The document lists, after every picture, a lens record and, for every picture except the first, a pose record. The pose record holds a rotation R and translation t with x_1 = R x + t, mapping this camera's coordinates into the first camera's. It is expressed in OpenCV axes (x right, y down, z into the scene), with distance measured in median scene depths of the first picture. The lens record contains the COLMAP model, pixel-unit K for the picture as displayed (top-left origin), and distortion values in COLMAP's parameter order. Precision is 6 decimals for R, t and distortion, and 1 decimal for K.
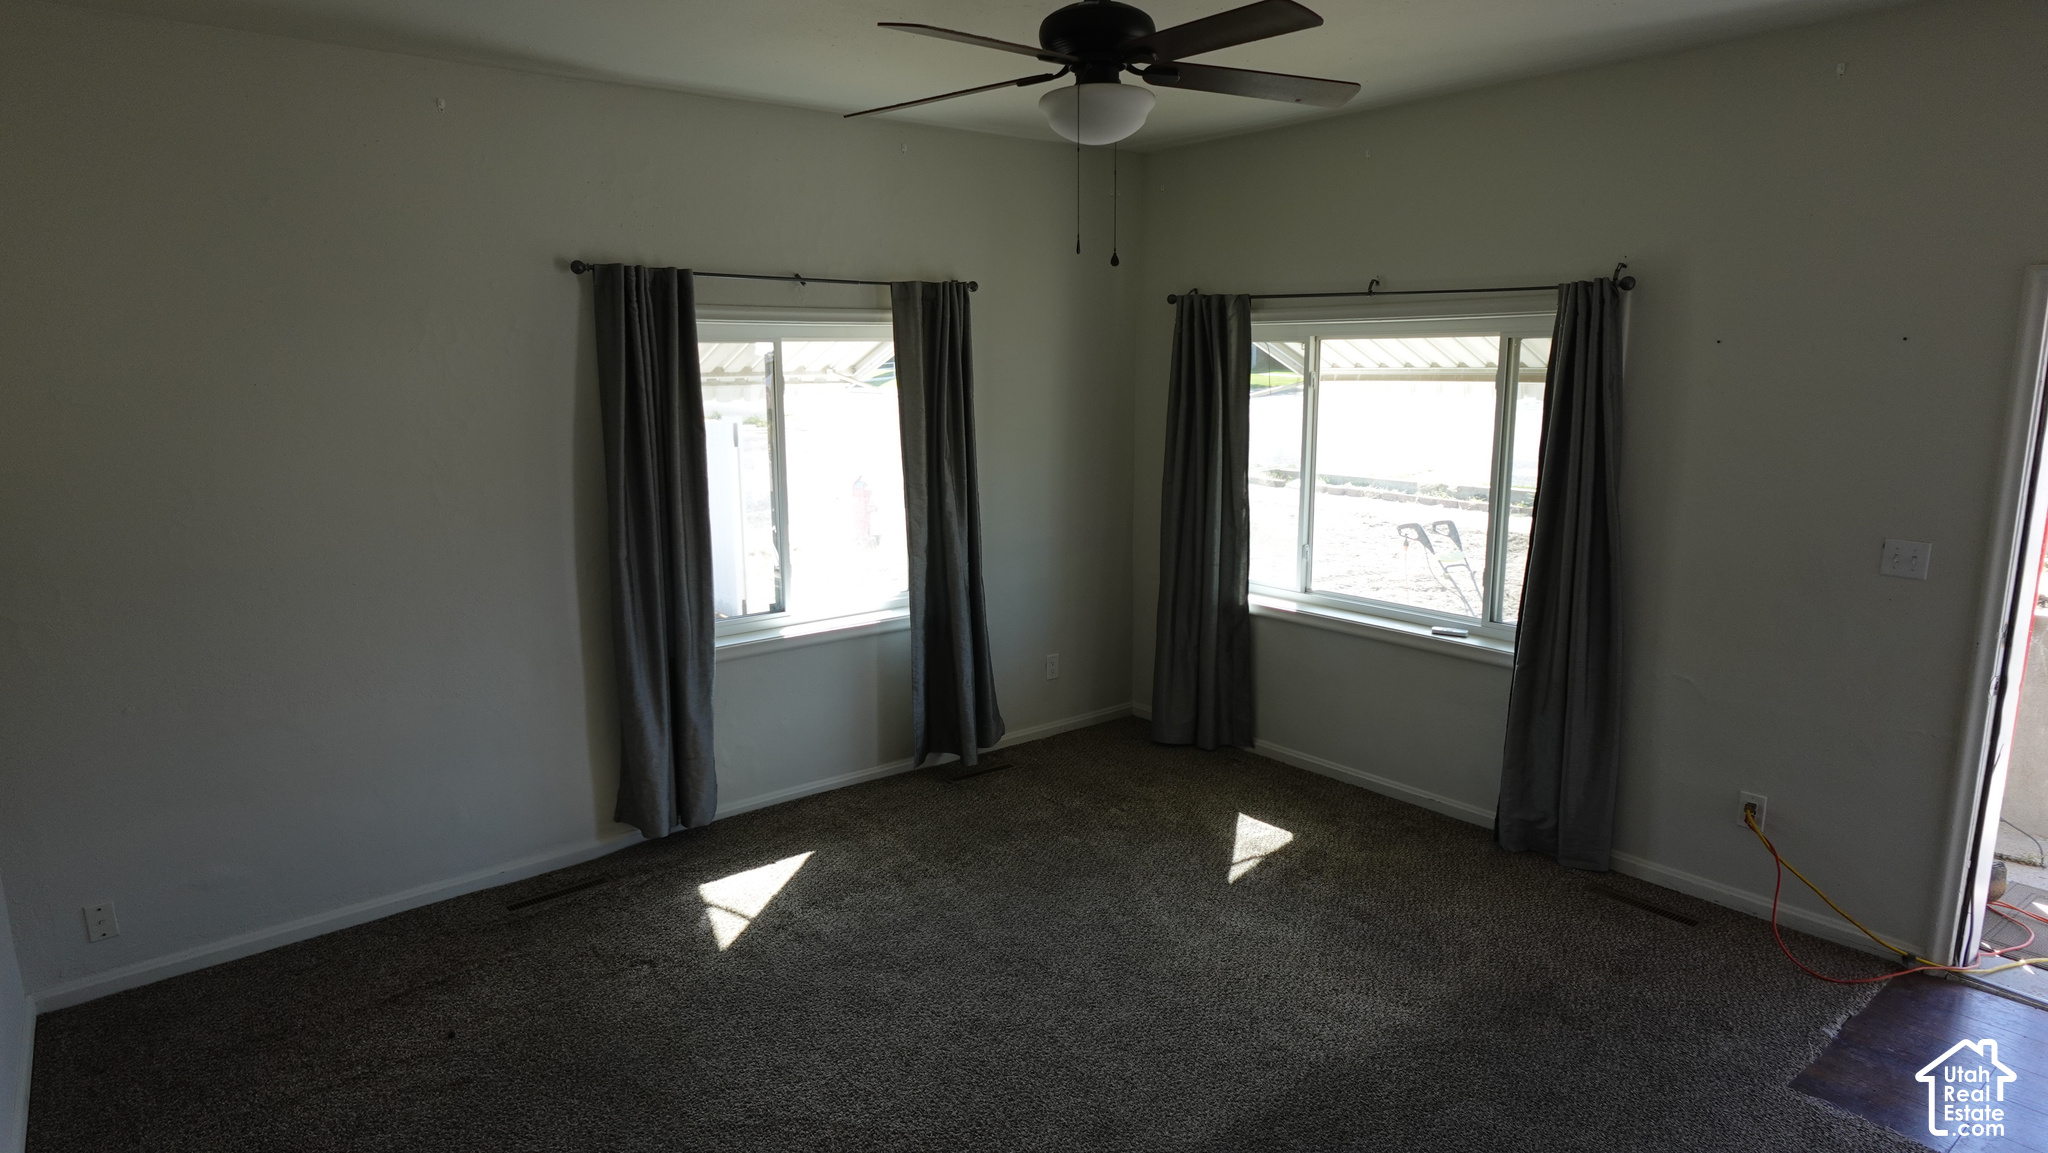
lens RADIAL K [[1156.3, 0, 1016.9], [0, 1156.3, 570.3], [0, 0, 1]] dist [0.001175, 0.001106]
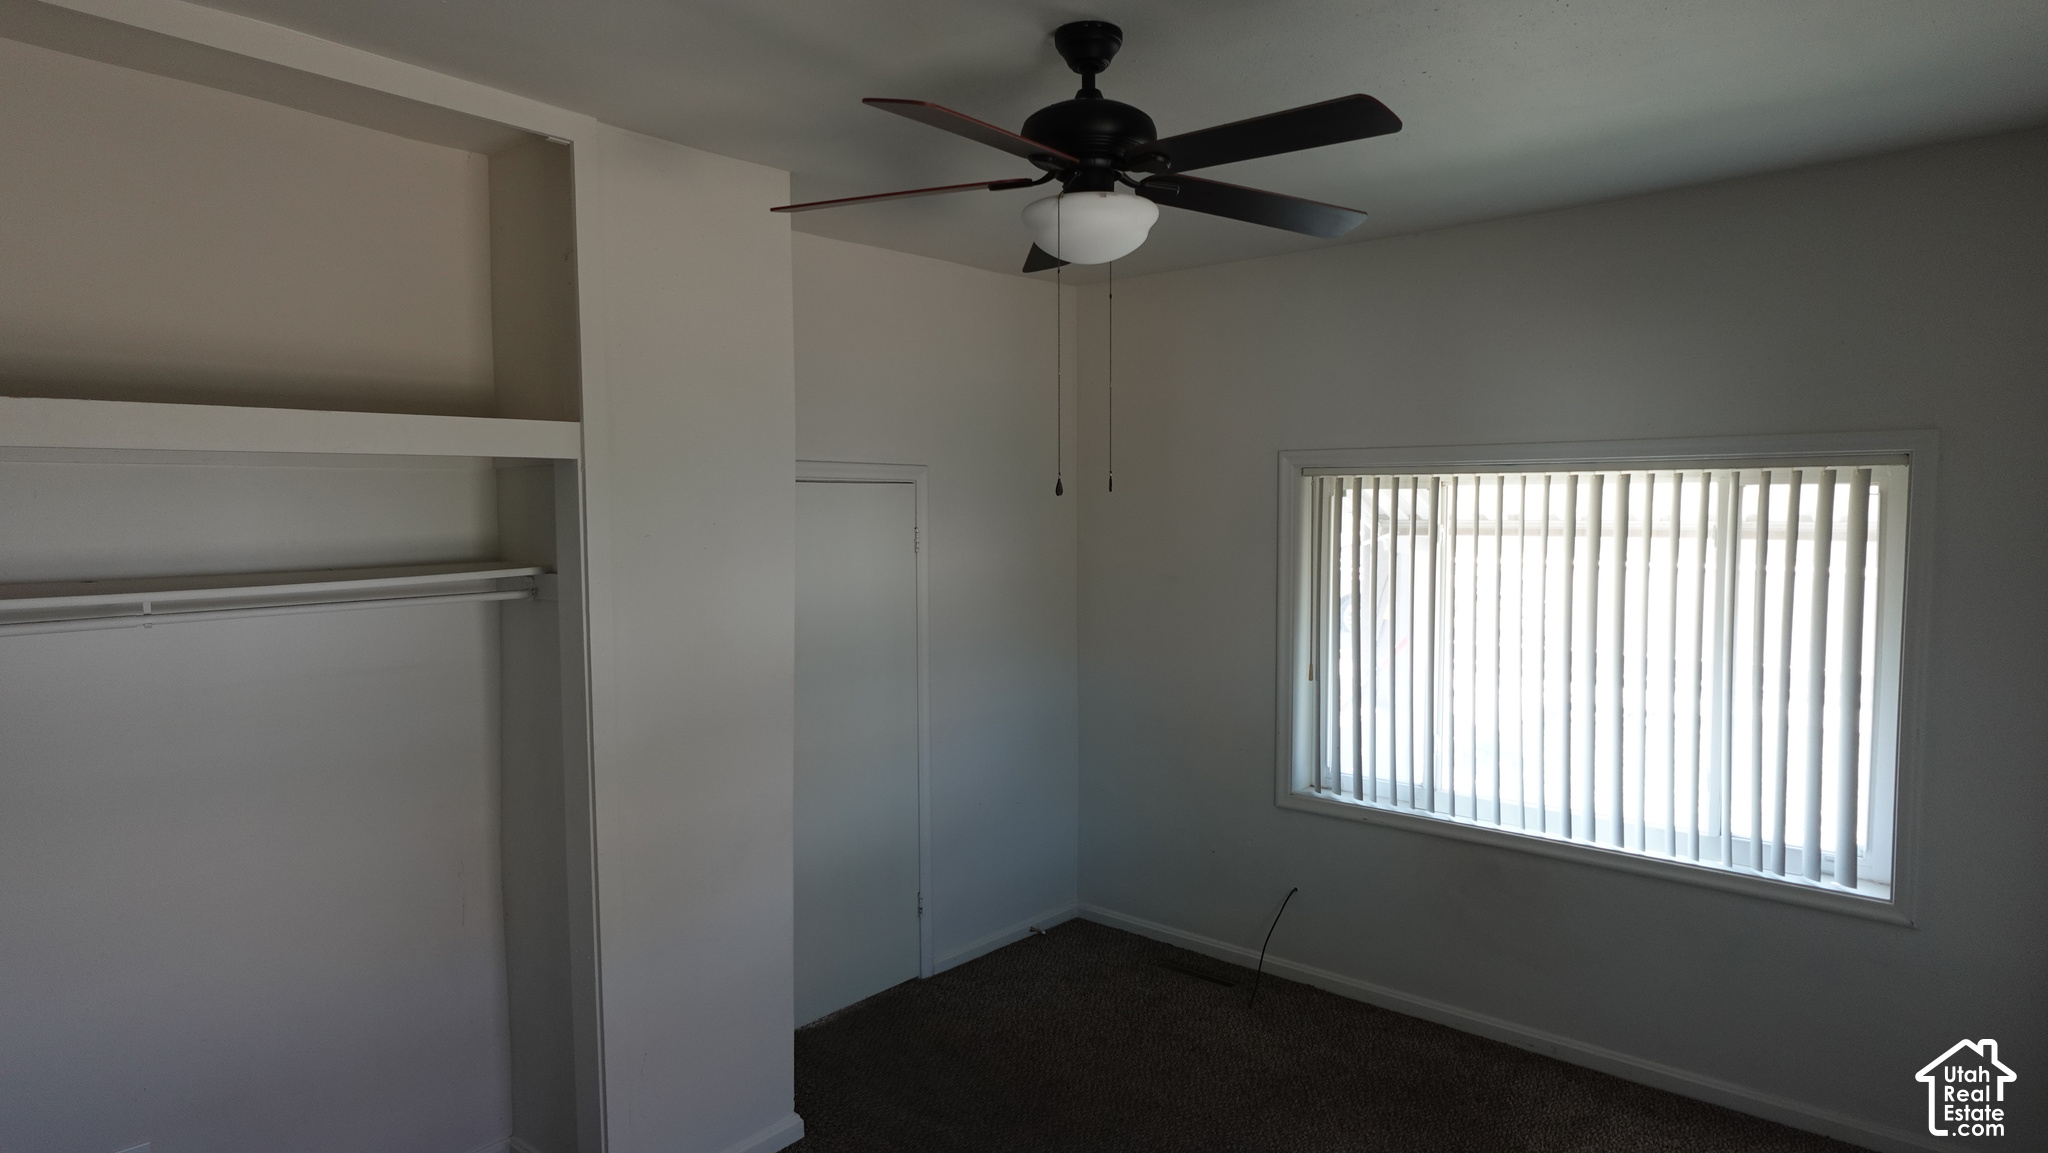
lens RADIAL K [[1156.3, 0, 1016.9], [0, 1156.3, 570.3], [0, 0, 1]] dist [0.001175, 0.001106]
pose [[0.977352, -0.008054, 0.211465, -0.166524], [0.035135, 0.991582, -0.124622, -0.038817], [-0.208681, 0.129229, 0.969408, 0.217963]]
